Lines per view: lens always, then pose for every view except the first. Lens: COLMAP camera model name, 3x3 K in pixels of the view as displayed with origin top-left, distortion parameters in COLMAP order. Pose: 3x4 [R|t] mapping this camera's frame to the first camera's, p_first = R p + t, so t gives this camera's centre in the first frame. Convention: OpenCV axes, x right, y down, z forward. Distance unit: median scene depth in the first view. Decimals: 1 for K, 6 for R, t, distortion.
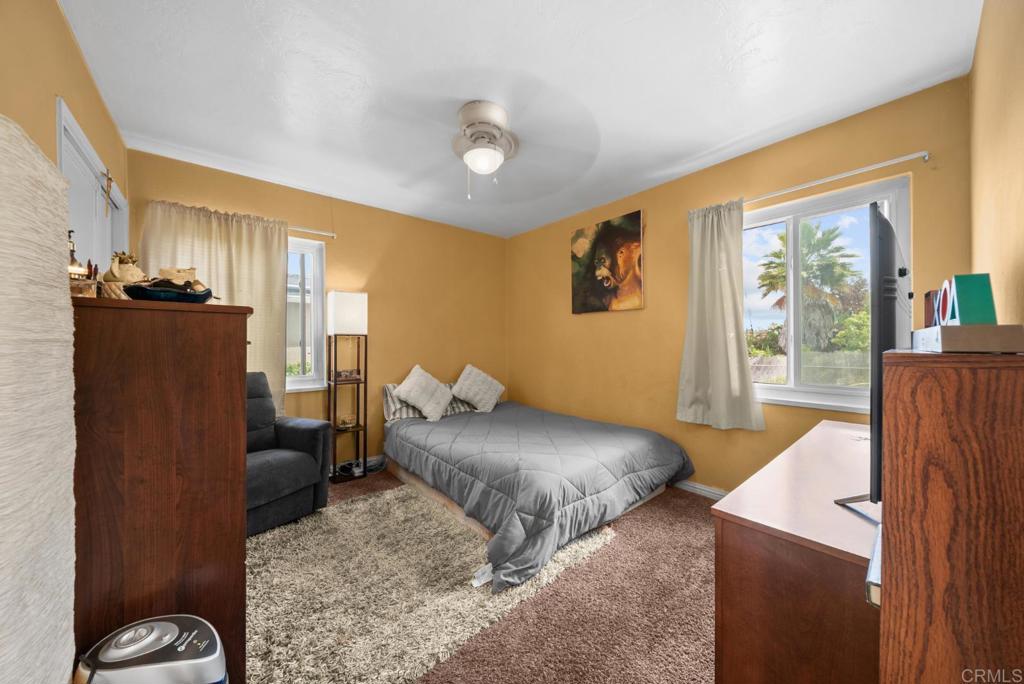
lens RADIAL K [[357.3, 0, 514.9], [0, 357.3, 339.8], [0, 0, 1]] dist [0.002257, 0.000073]
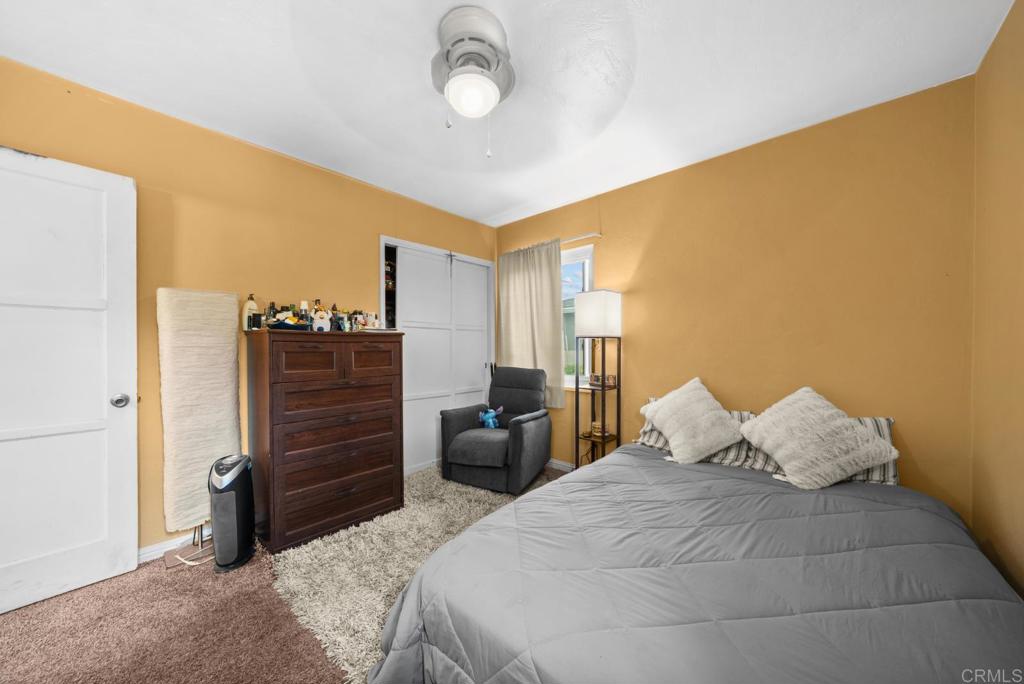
lens RADIAL K [[357.3, 0, 514.9], [0, 357.3, 339.8], [0, 0, 1]] dist [0.002257, 0.000073]
pose [[0.115414, -0.011341, -0.993253, 0.461899], [0.012416, 0.999873, -0.009974, 0.002147], [0.993240, -0.011181, 0.115540, 0.710285]]
